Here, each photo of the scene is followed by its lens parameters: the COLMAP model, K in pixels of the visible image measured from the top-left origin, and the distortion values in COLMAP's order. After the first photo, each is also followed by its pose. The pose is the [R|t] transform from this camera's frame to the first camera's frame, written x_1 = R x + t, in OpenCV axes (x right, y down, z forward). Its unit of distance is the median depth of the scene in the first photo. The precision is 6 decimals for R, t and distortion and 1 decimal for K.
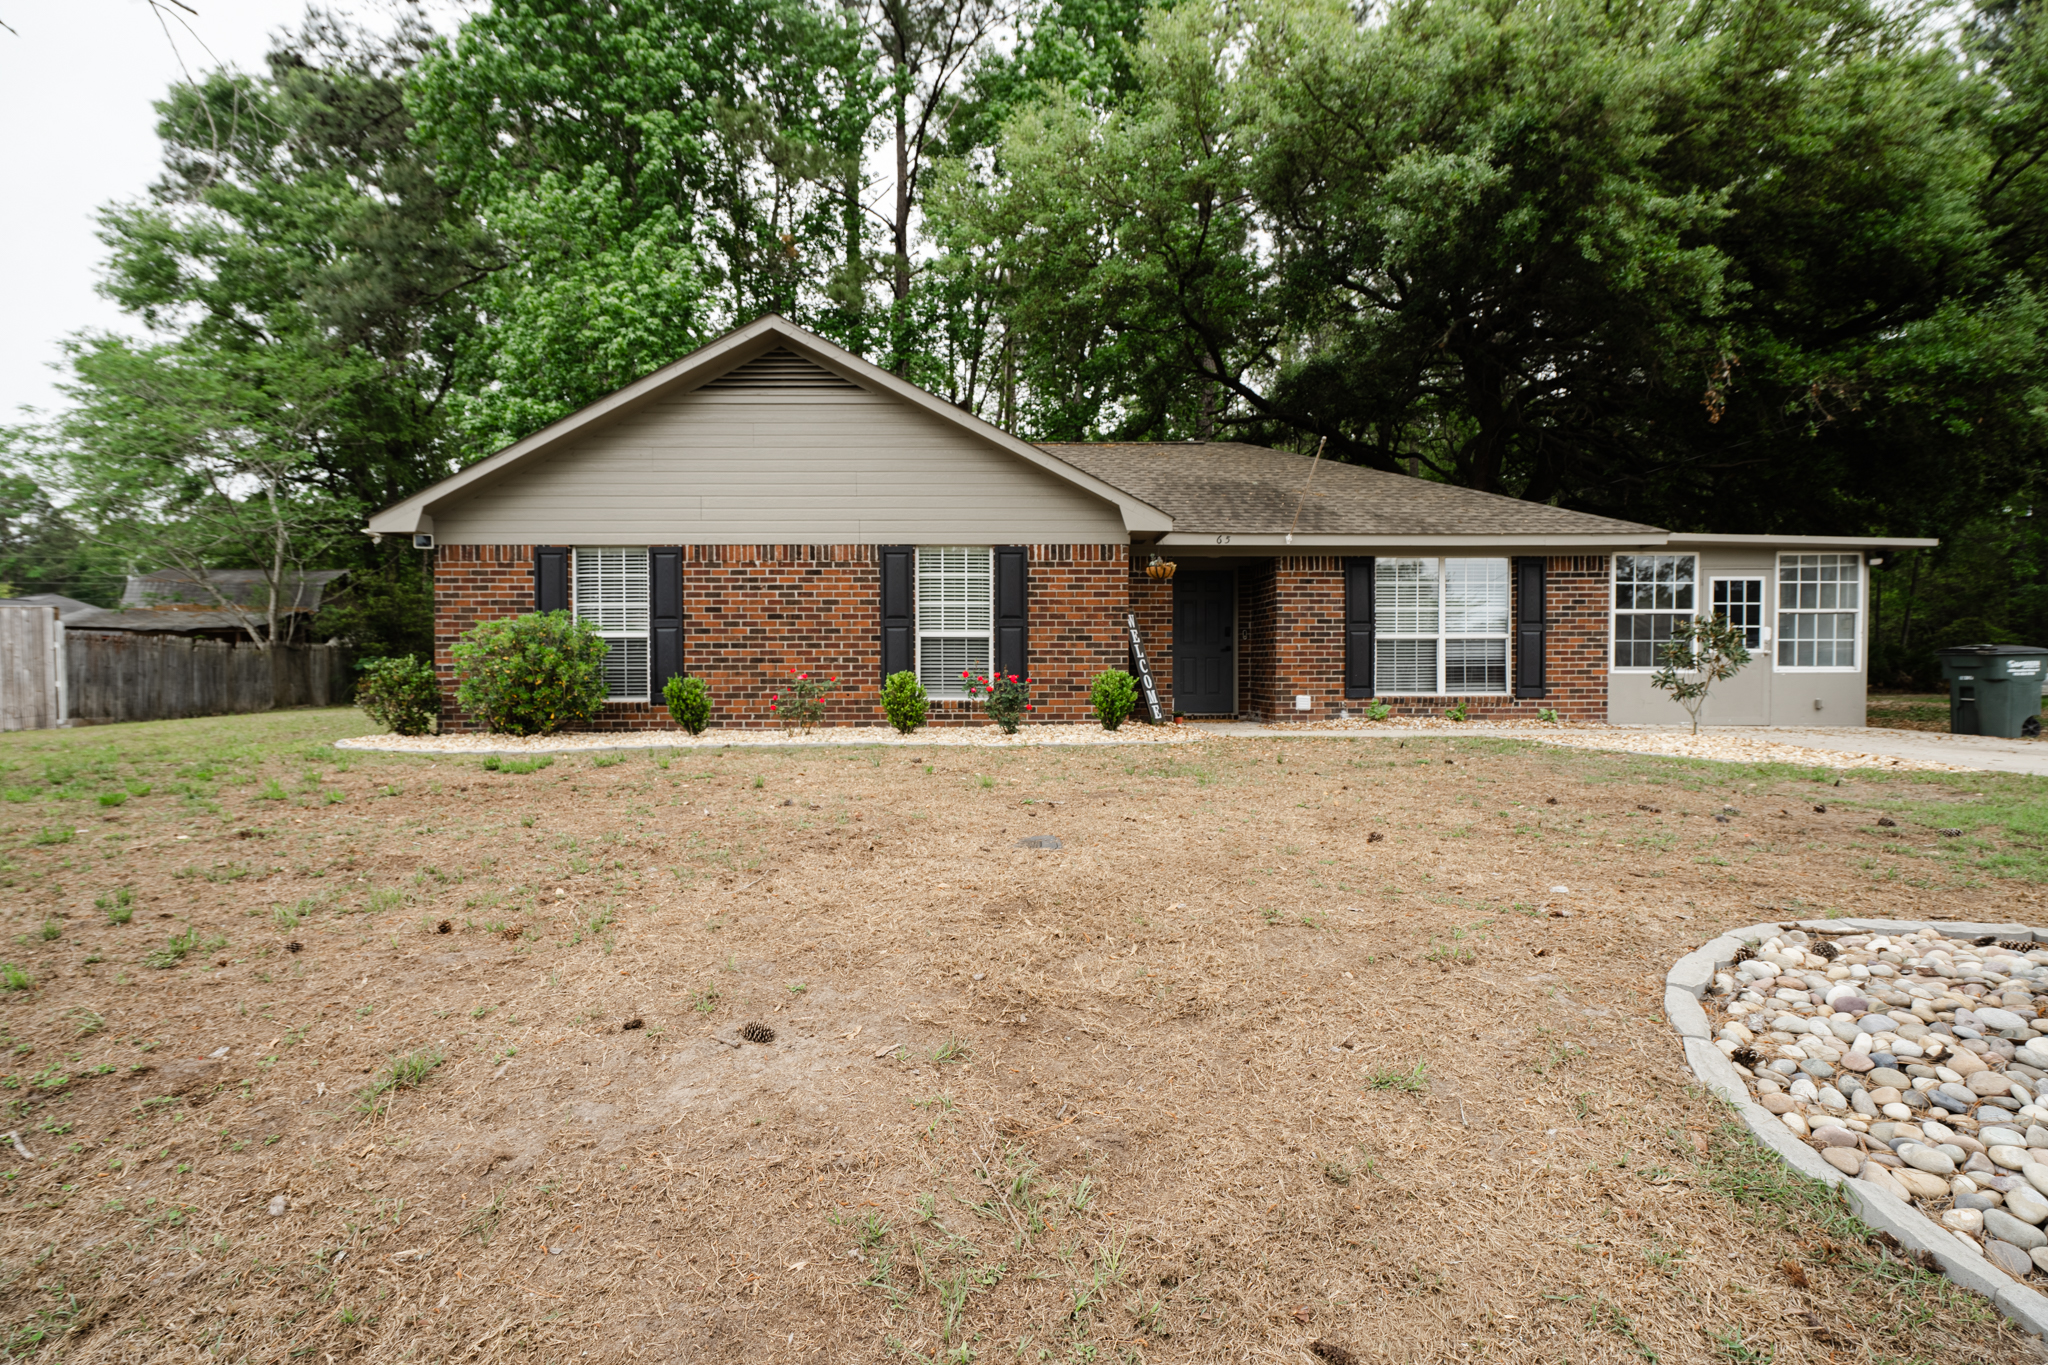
lens RADIAL K [[938.6, 0, 1015.9], [0, 938.6, 687.1], [0, 0, 1]] dist [-0.004369, 0.001708]
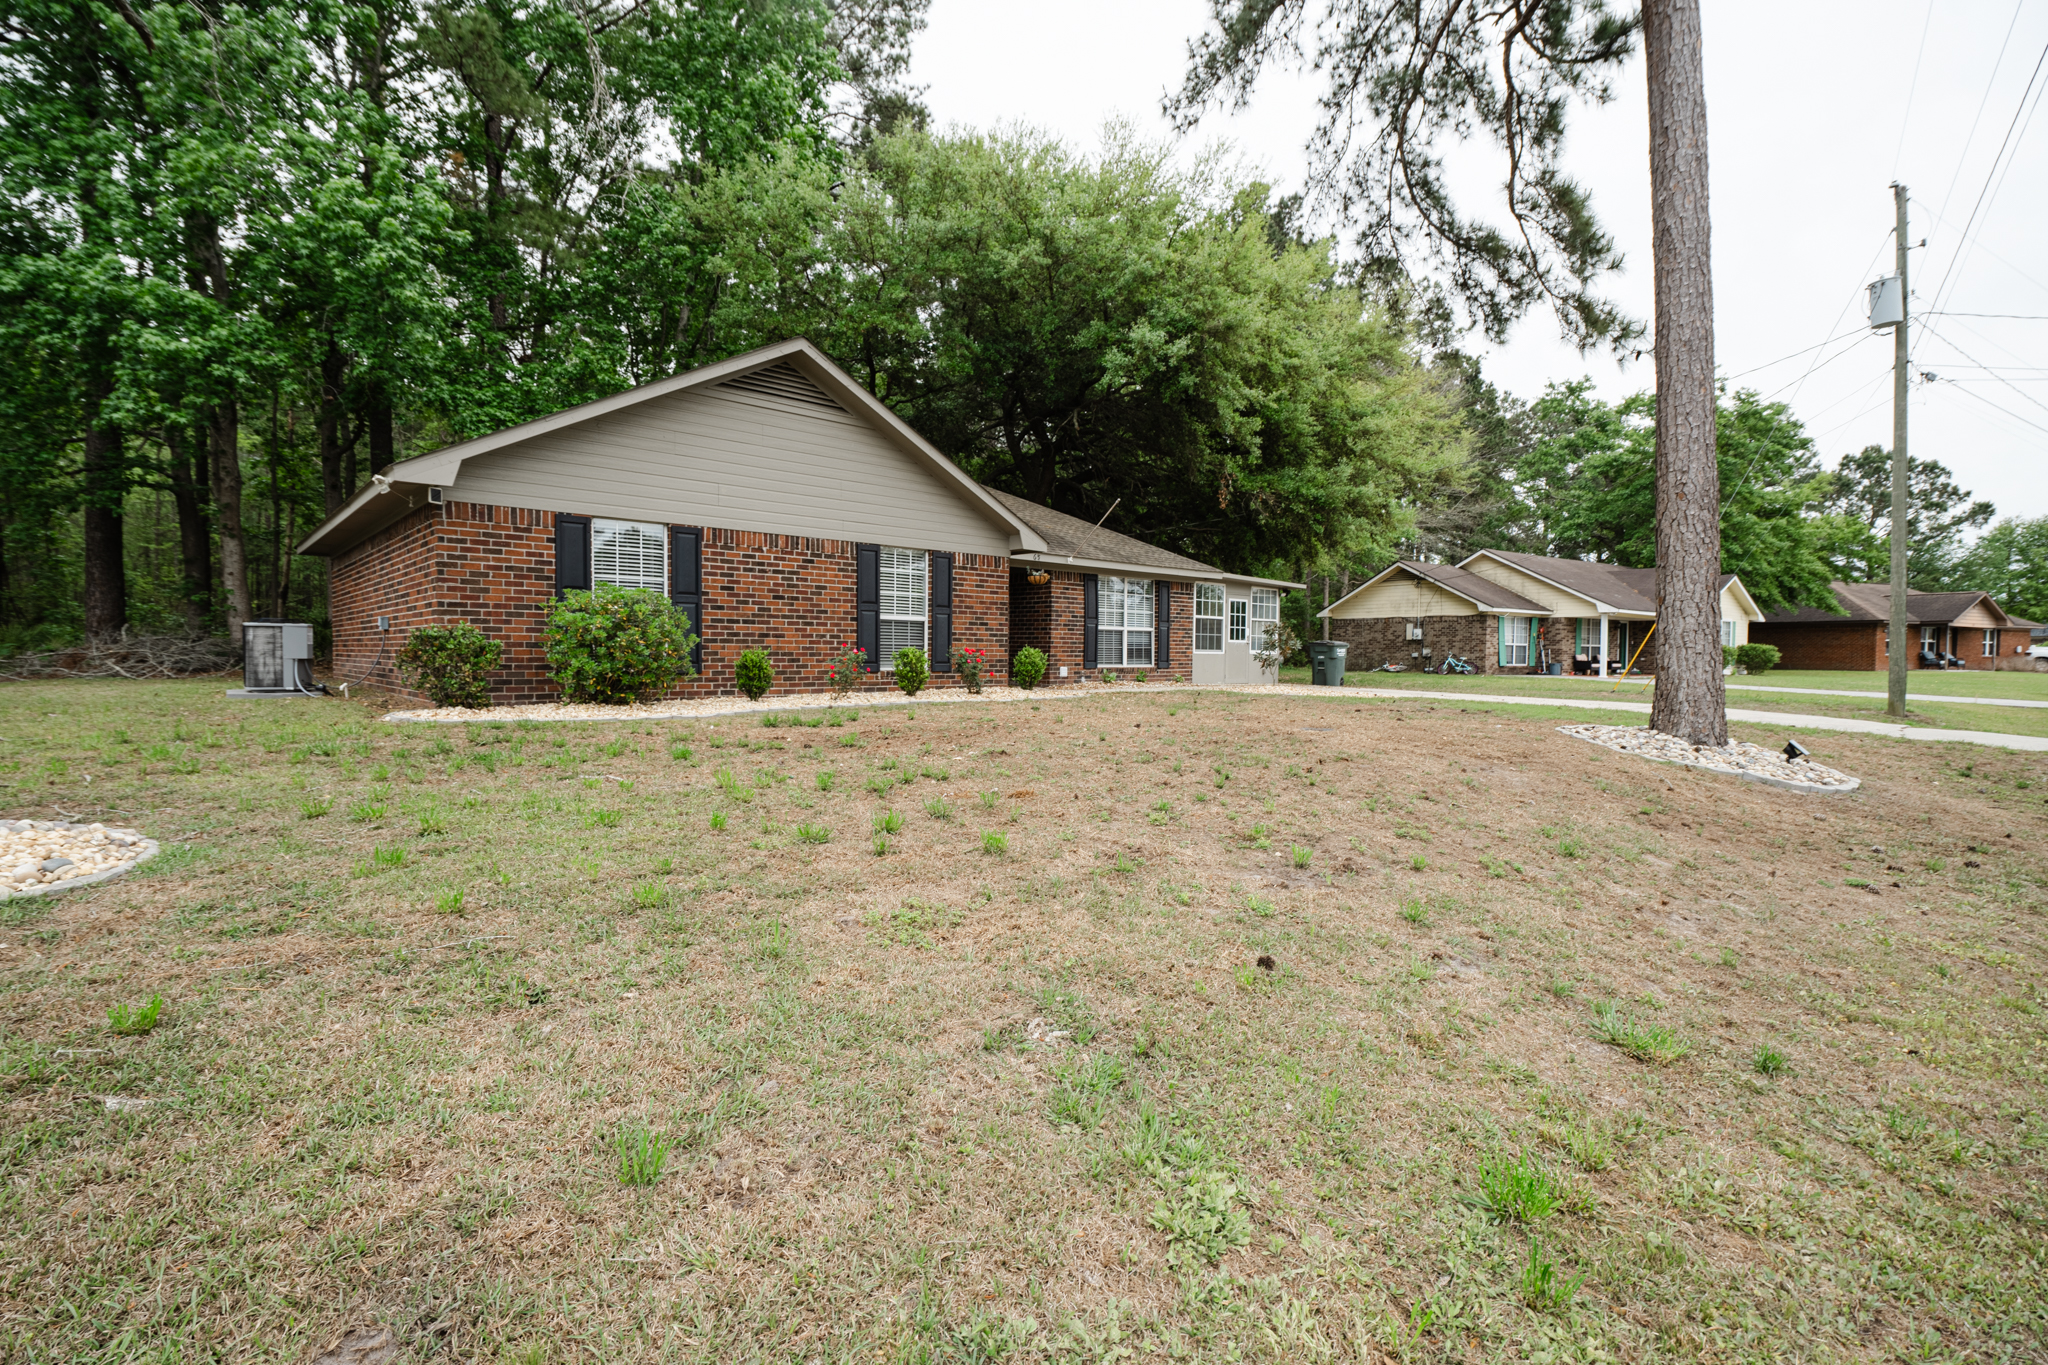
lens RADIAL K [[938.6, 0, 1016.4], [0, 938.6, 673.6], [0, 0, 1]] dist [-0.004369, 0.001708]
pose [[0.746301, -0.006123, 0.665581, -0.722208], [0.003839, 0.999981, 0.004896, 0.011969], [-0.665598, -0.001099, 0.746310, -0.040167]]
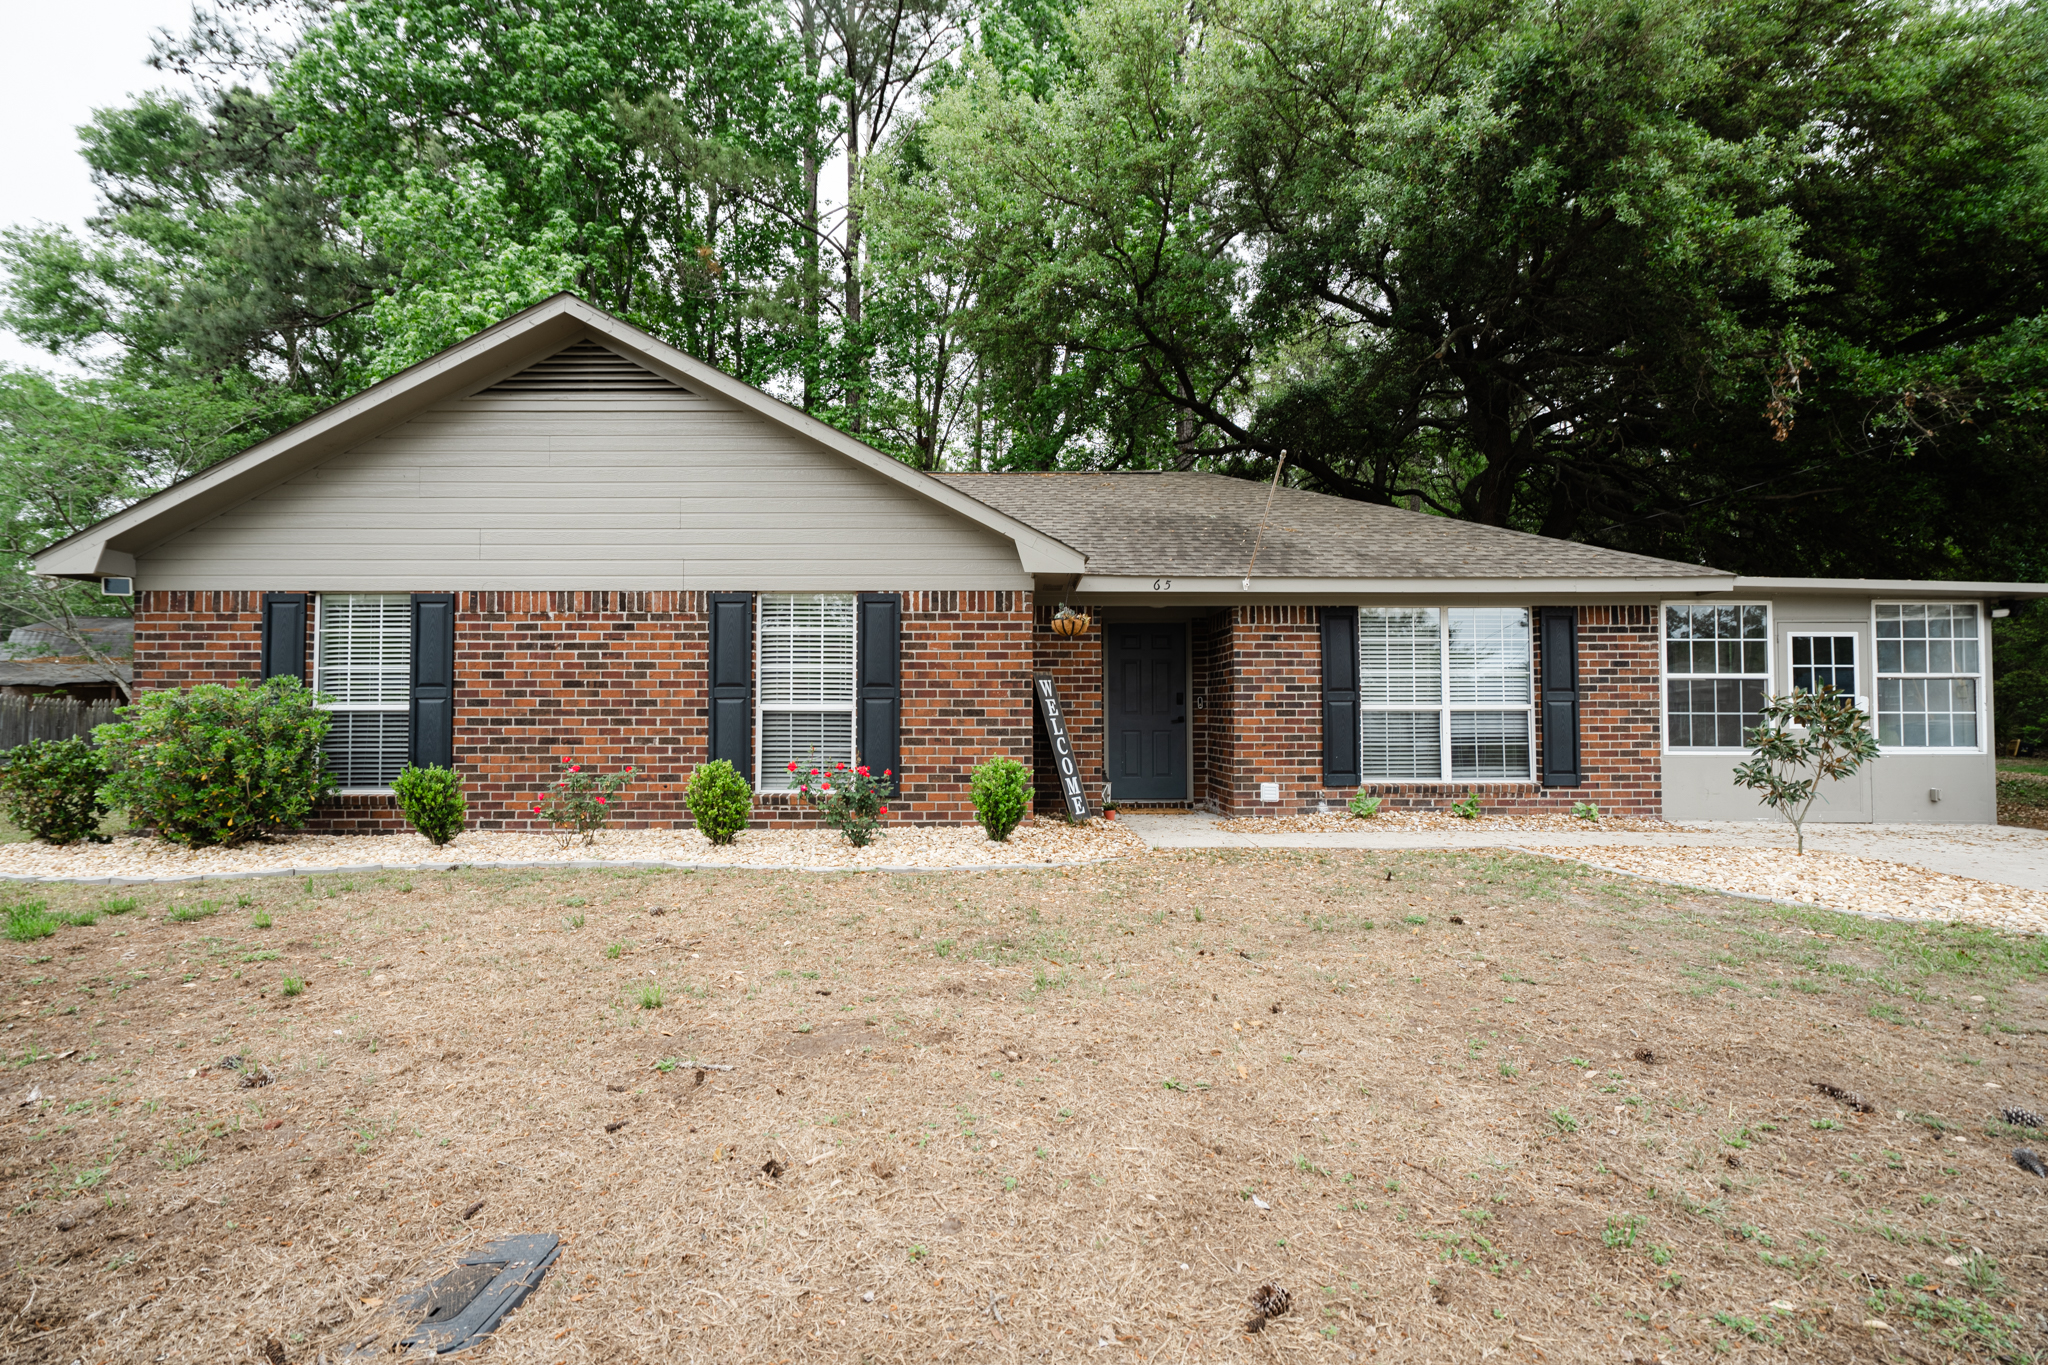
lens RADIAL K [[938.6, 0, 1017.1], [0, 938.6, 682.2], [0, 0, 1]] dist [-0.004369, 0.001708]
pose [[0.999949, 0.001423, -0.010016, 0.104031], [-0.001963, 0.998532, -0.054135, -0.032192], [0.009924, 0.054152, 0.998483, 0.213304]]
